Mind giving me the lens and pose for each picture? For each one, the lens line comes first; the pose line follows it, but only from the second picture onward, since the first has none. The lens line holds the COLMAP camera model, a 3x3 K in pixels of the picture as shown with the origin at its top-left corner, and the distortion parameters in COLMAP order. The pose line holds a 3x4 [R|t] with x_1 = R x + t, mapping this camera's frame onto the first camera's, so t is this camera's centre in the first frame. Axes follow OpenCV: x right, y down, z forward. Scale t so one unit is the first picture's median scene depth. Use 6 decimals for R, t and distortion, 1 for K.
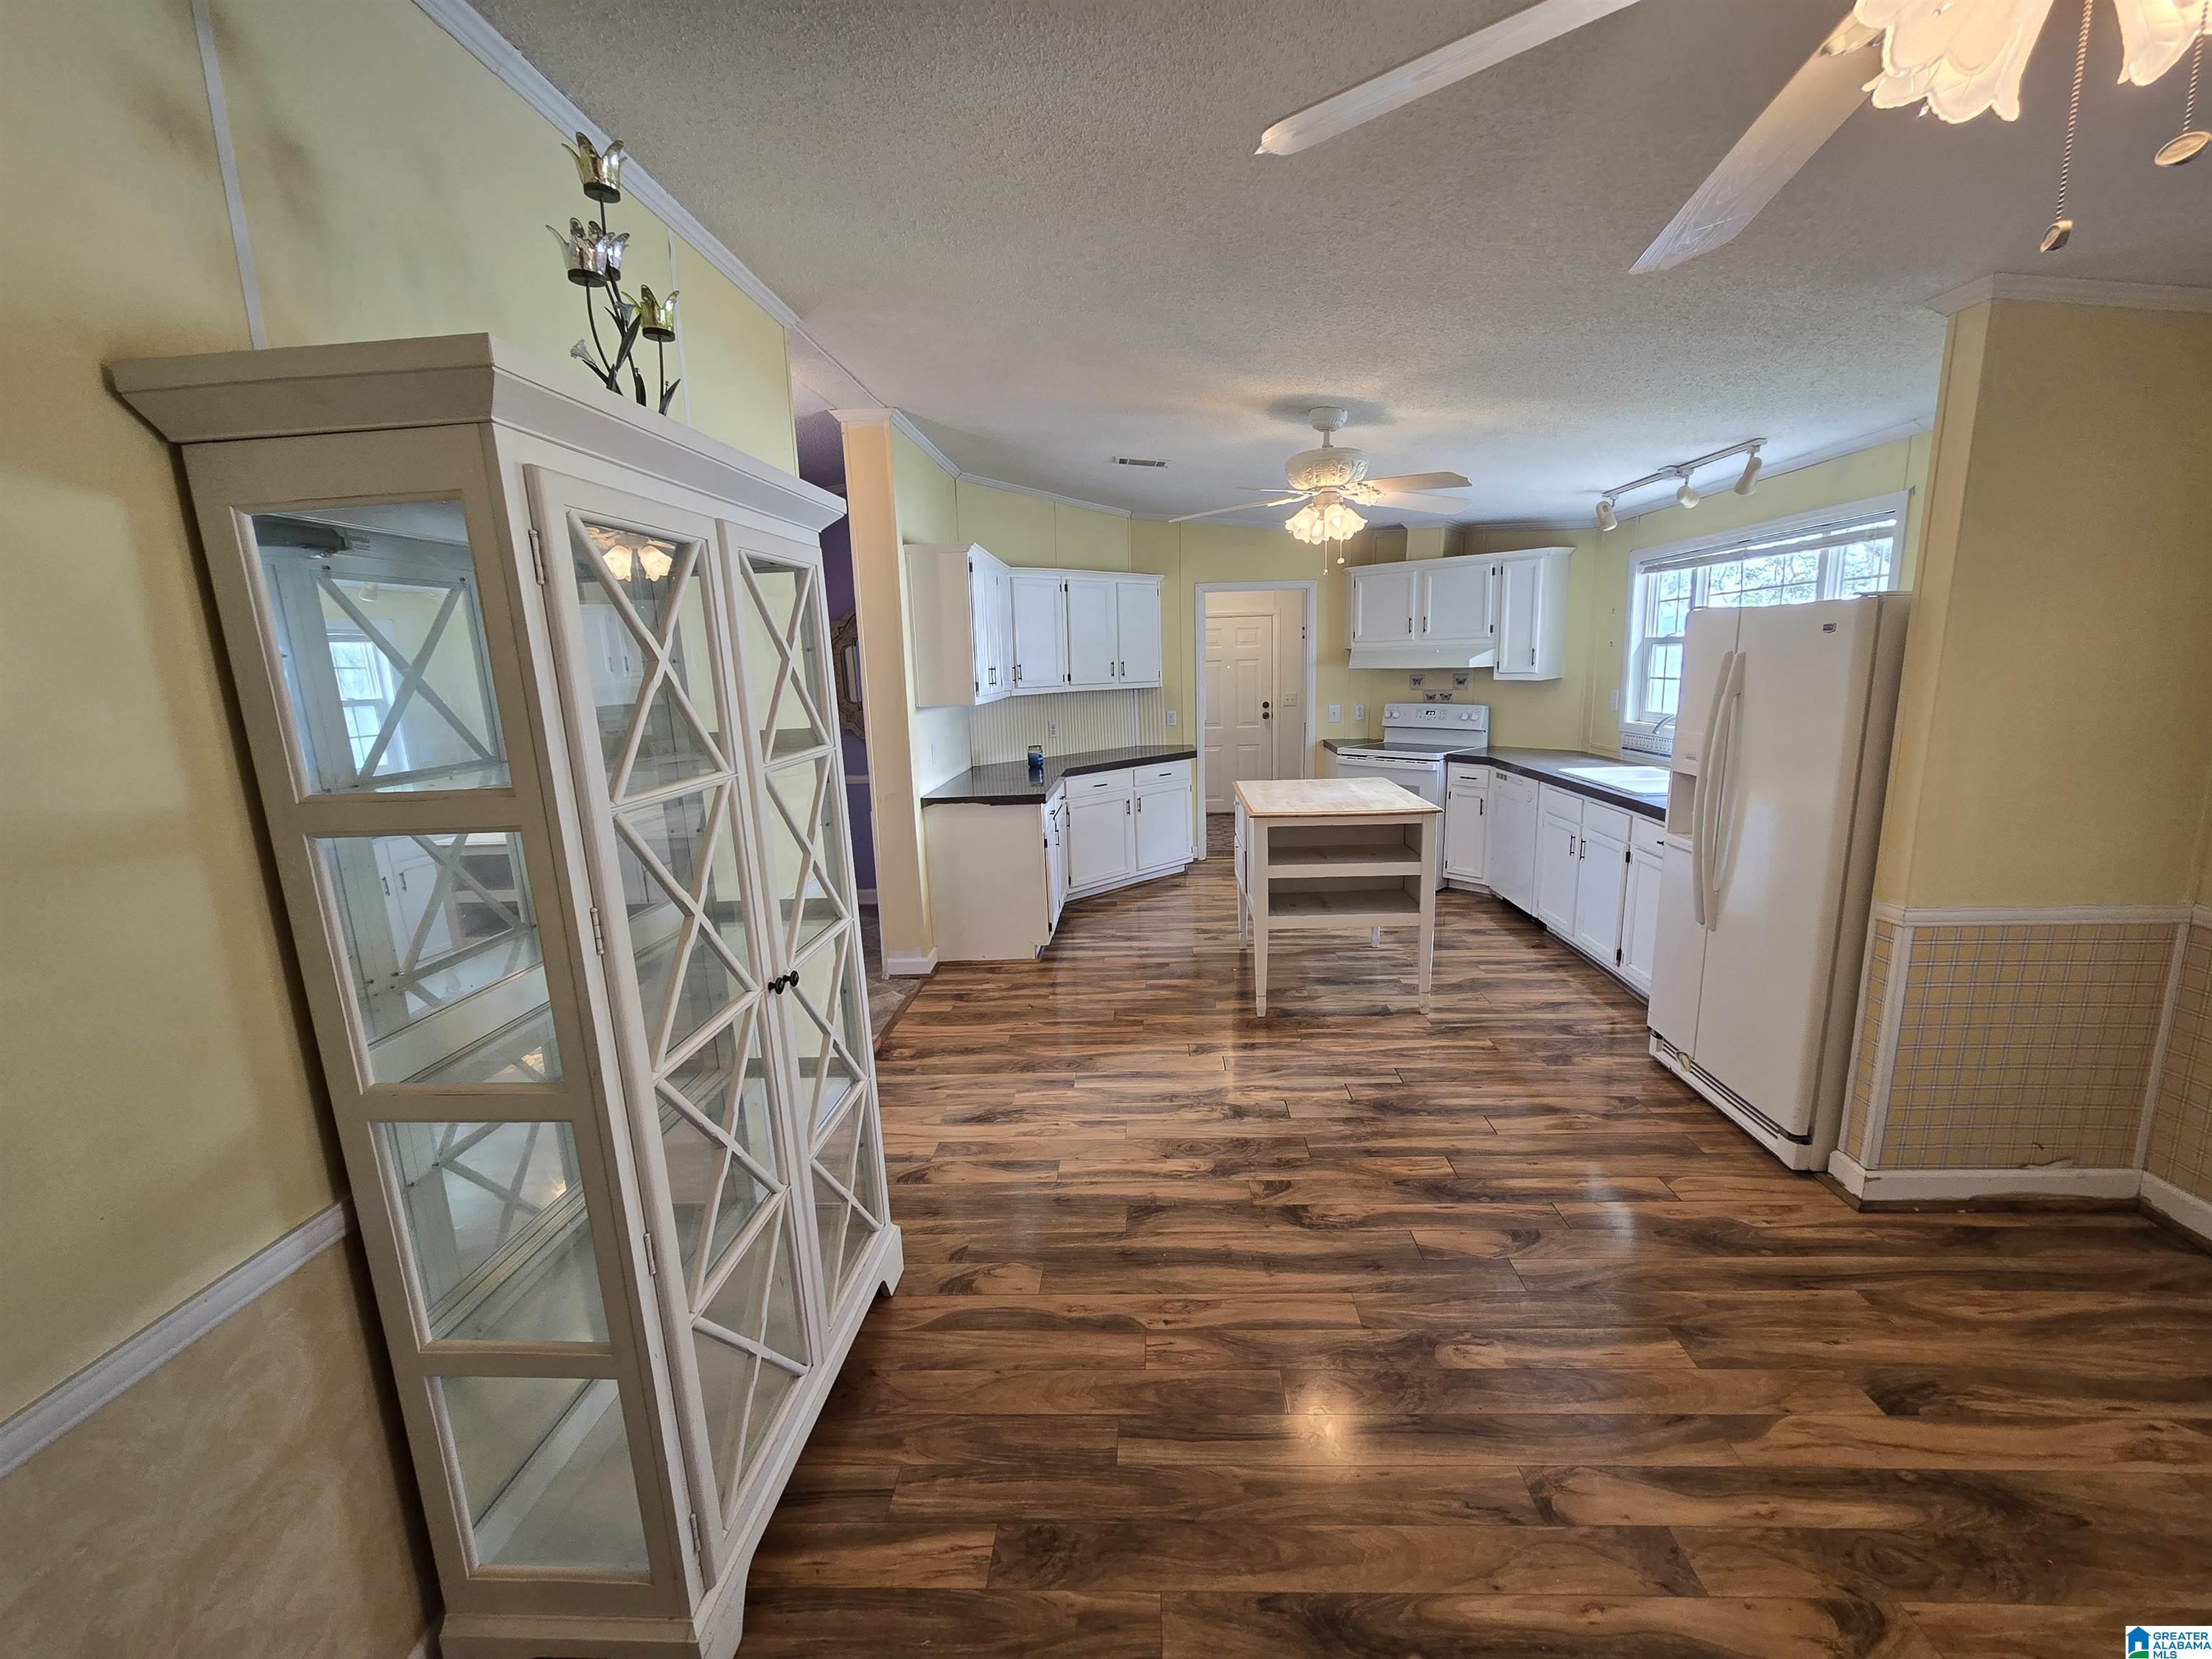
lens RADIAL K [[902.5, 0, 1126.1], [0, 902.5, 830.0], [0, 0, 1]] dist [-0.008072, 0.005987]
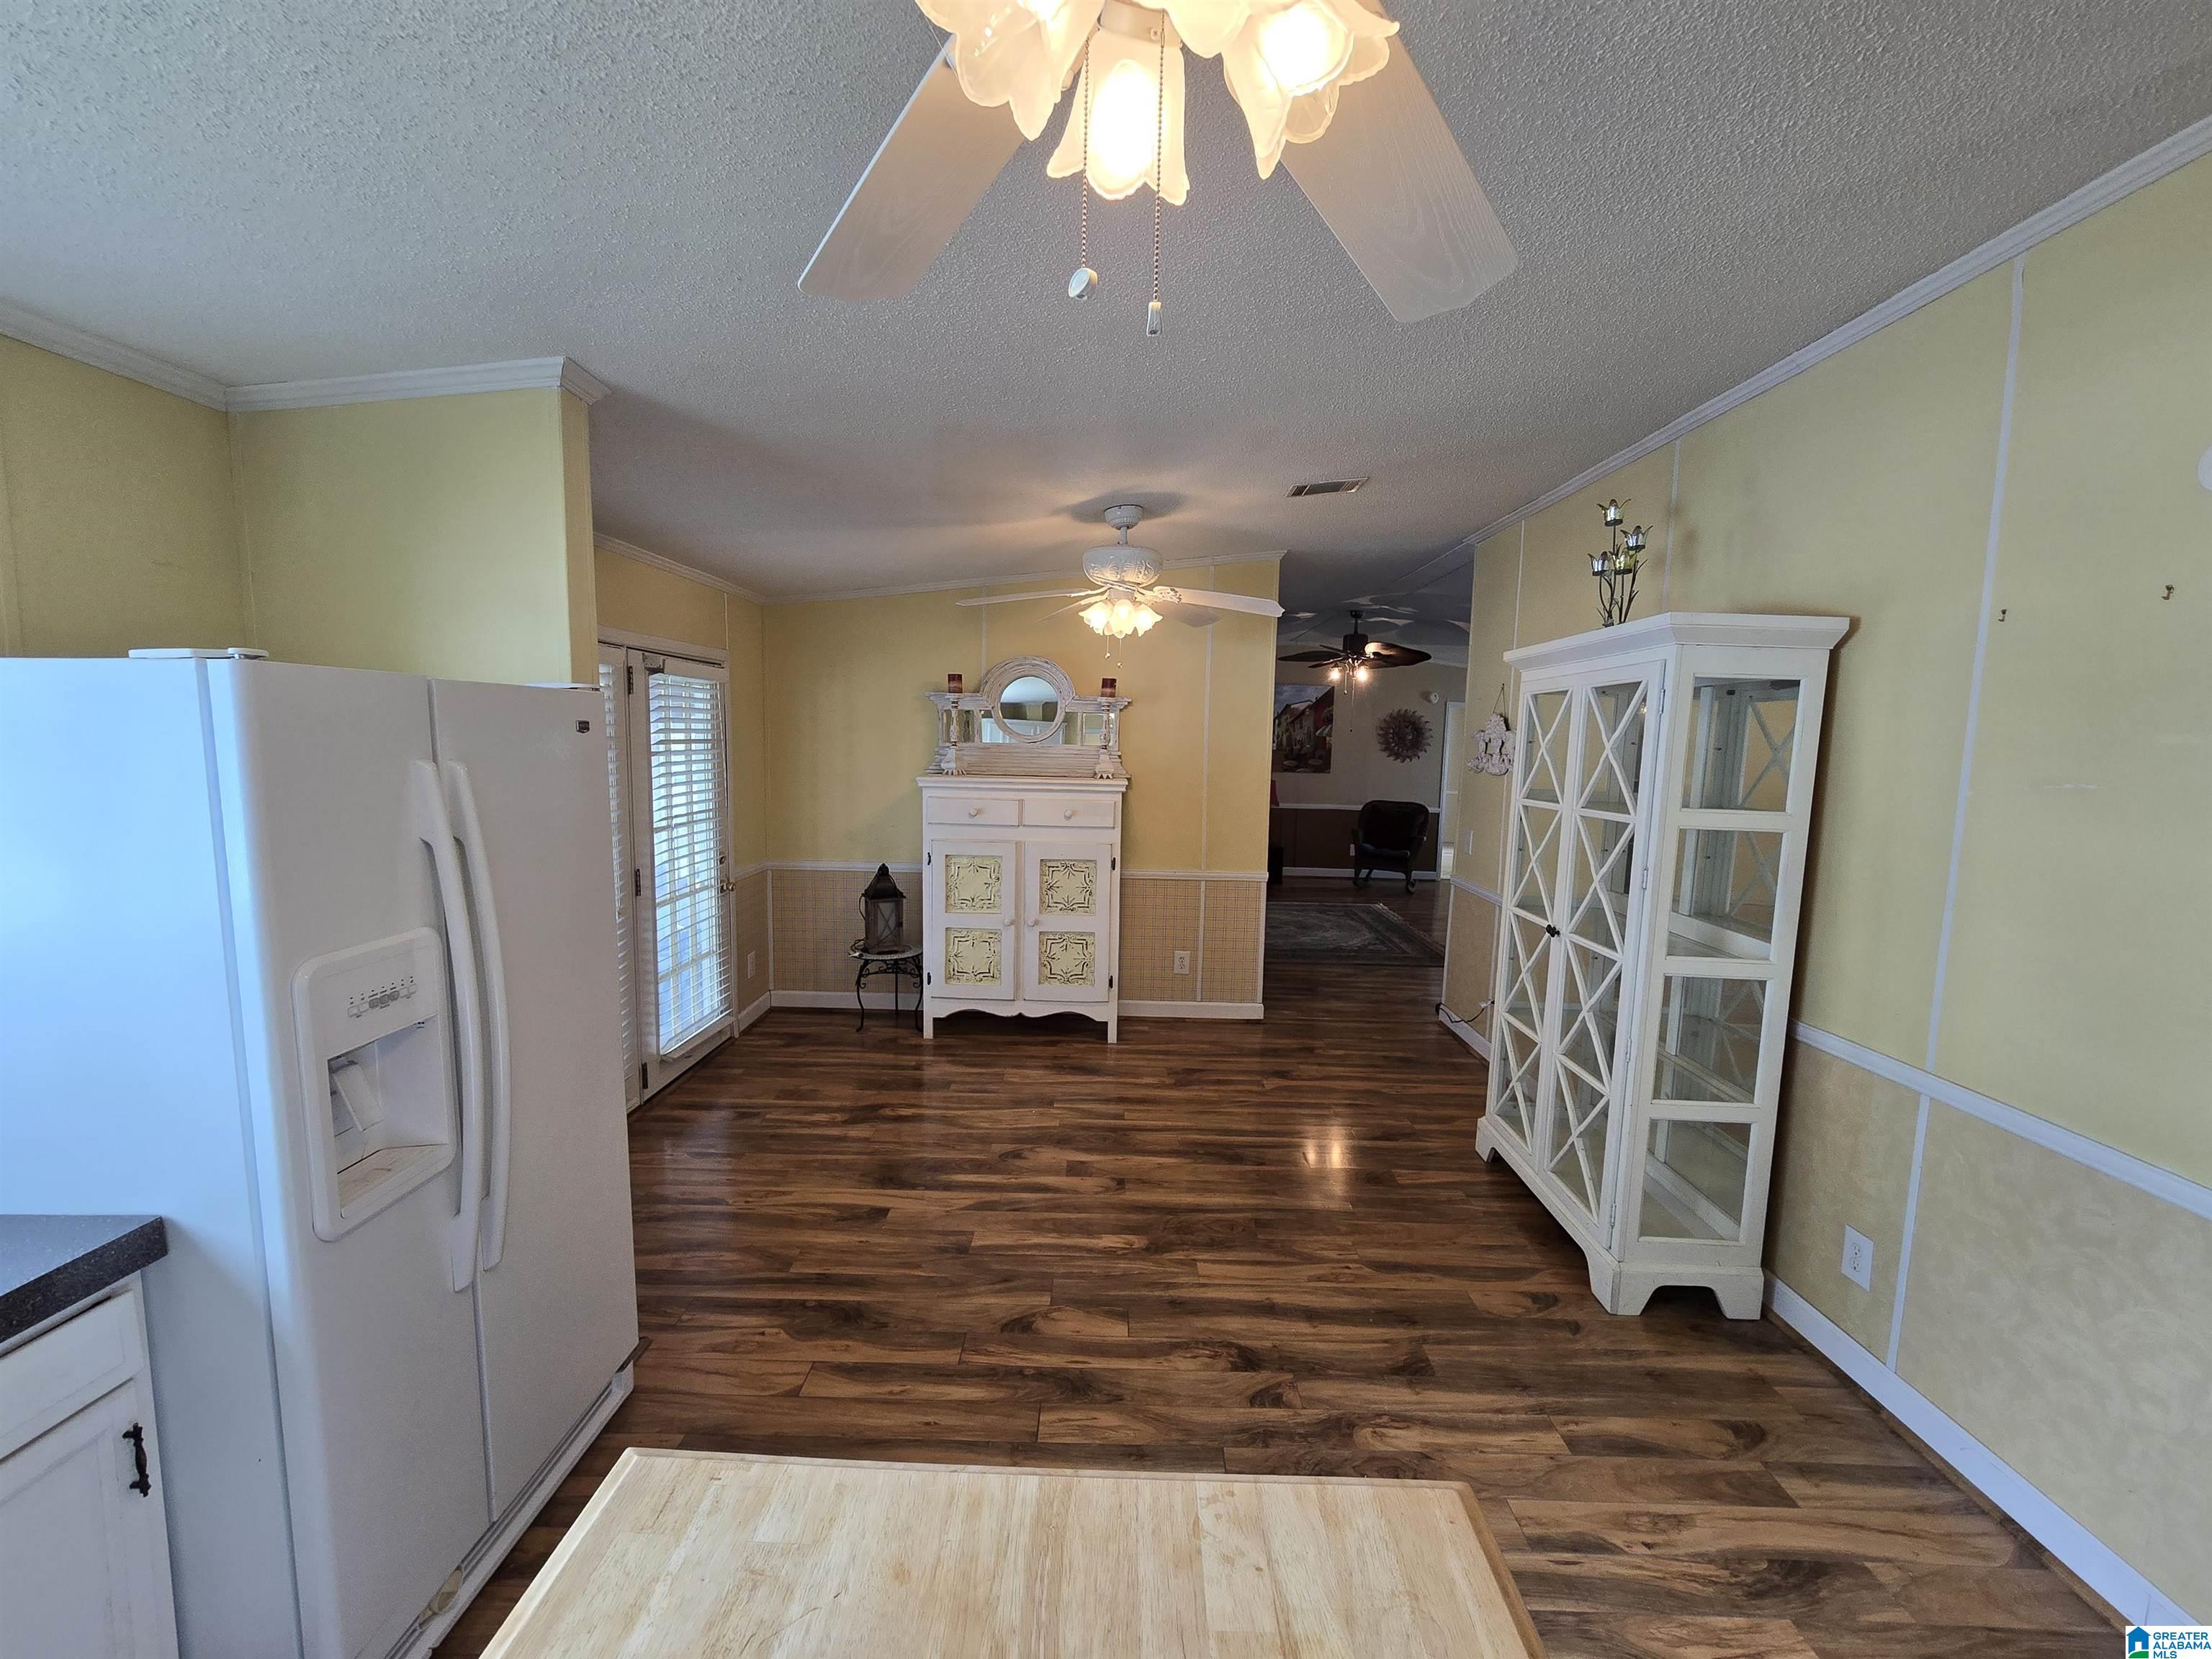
lens RADIAL K [[912.7, 0, 1112.8], [0, 912.7, 834.4], [0, 0, 1]] dist [0.000262, 0.000119]
pose [[-0.999595, 0.012715, -0.025447, 0.278494], [0.004733, 0.956421, 0.291952, -0.288587], [0.028050, 0.291713, -0.956094, 1.418494]]
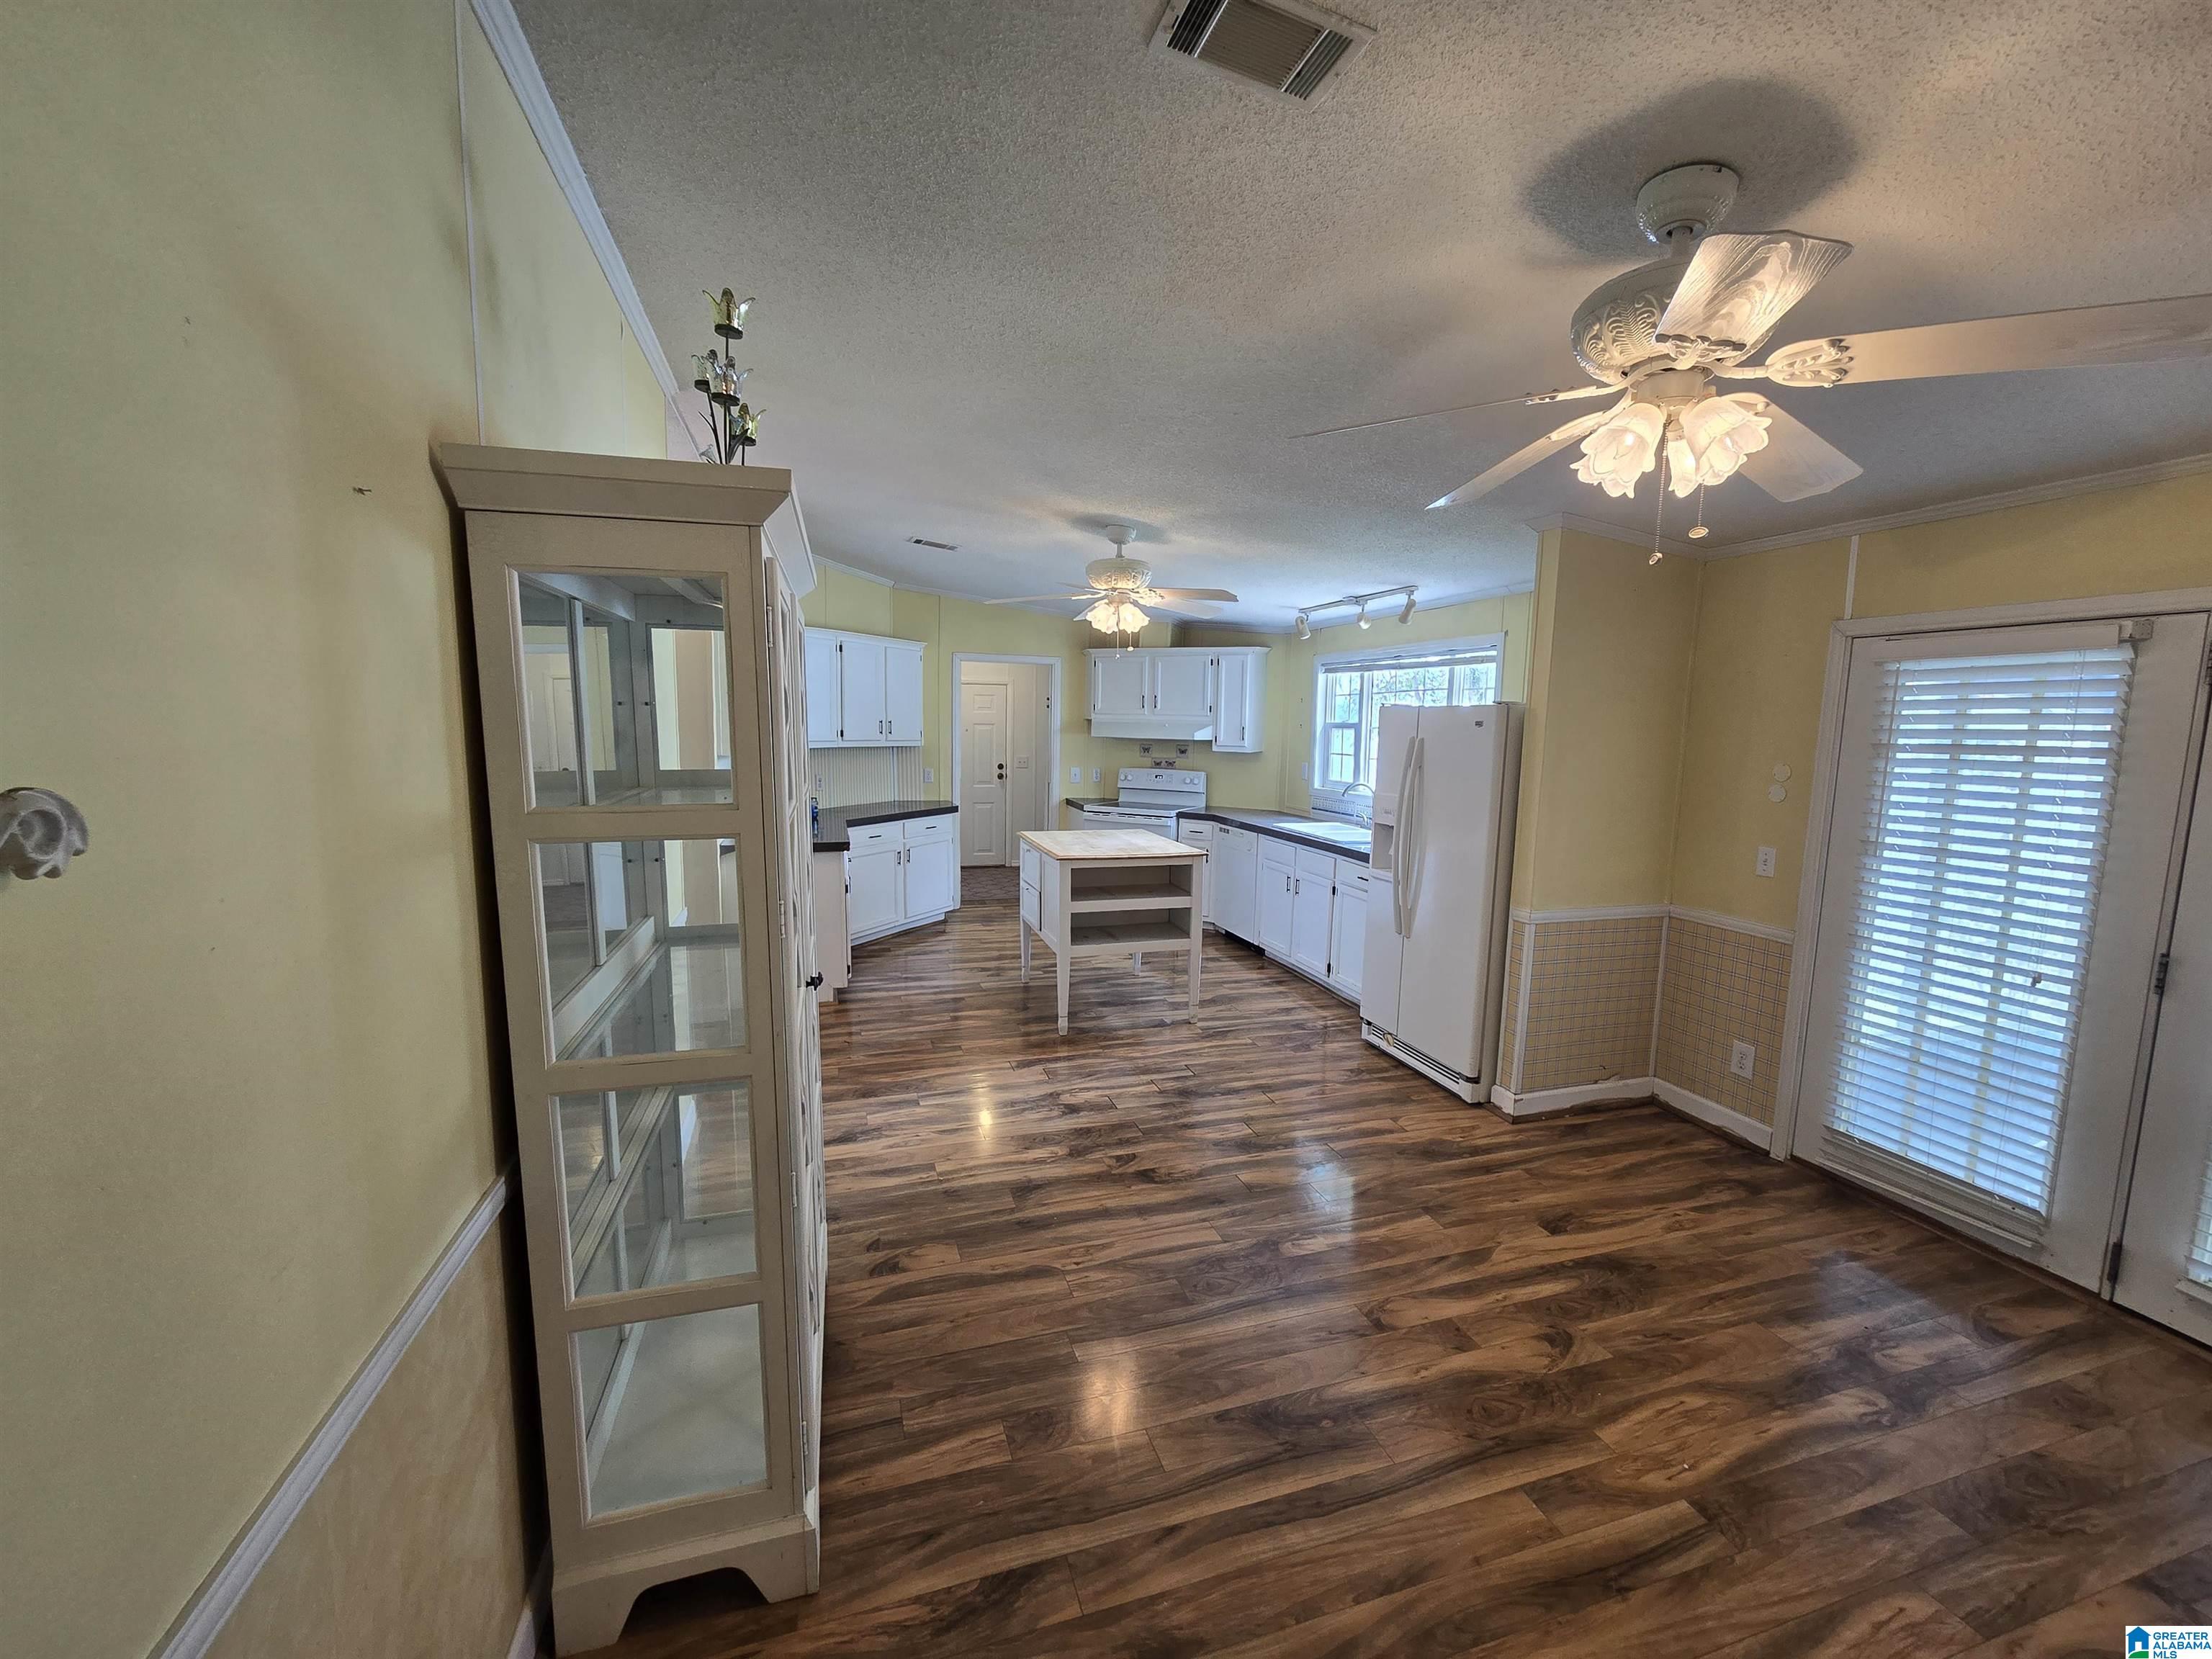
lens RADIAL K [[893.8, 0, 1115.1], [0, 893.8, 832.9], [0, 0, 1]] dist [-0.000367, 0.000132]
pose [[0.940713, 0.006641, 0.339139, -0.222021], [0.015596, 0.997904, -0.062802, 0.029470], [-0.338845, 0.064367, 0.938638, -0.130684]]
